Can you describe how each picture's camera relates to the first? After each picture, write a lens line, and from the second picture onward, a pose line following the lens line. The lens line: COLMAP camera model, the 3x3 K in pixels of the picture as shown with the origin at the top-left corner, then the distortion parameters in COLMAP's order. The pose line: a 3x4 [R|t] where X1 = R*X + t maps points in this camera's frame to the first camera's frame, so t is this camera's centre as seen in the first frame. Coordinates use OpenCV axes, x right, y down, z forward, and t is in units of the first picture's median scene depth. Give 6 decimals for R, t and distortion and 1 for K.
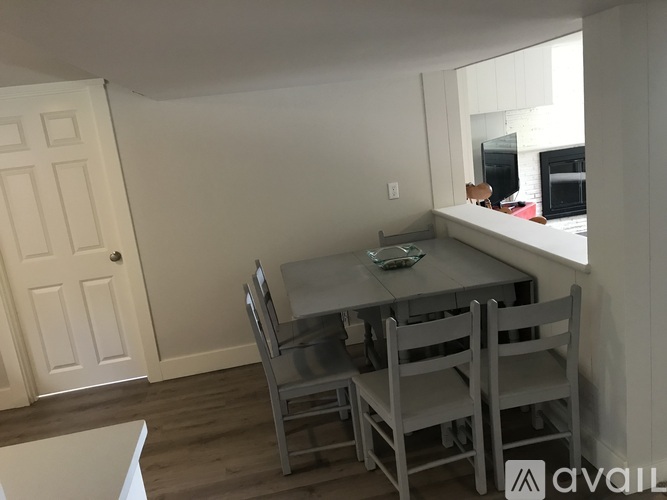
lens RADIAL K [[554.7, 0, 343.2], [0, 554.7, 238.3], [0, 0, 1]] dist [0.041211, -0.073152]
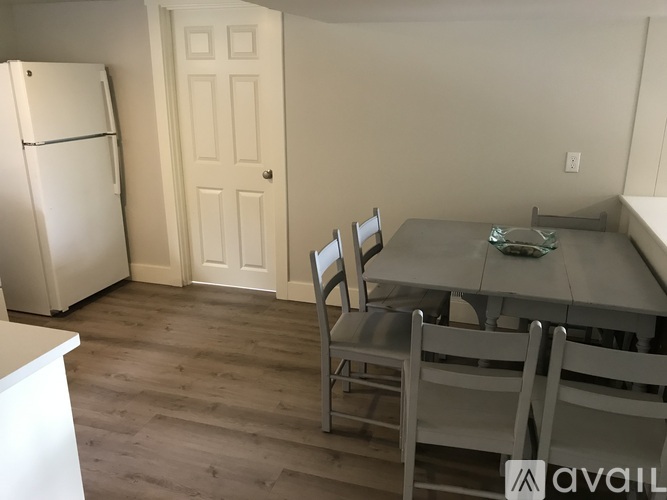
lens RADIAL K [[554.7, 0, 331.7], [0, 554.7, 242.8], [0, 0, 1]] dist [0.041211, -0.073152]
pose [[0.877962, 0.250781, -0.407788, 0.159998], [-0.202348, 0.966378, 0.158650, -0.033500], [0.433863, -0.056774, 0.899188, 0.114854]]
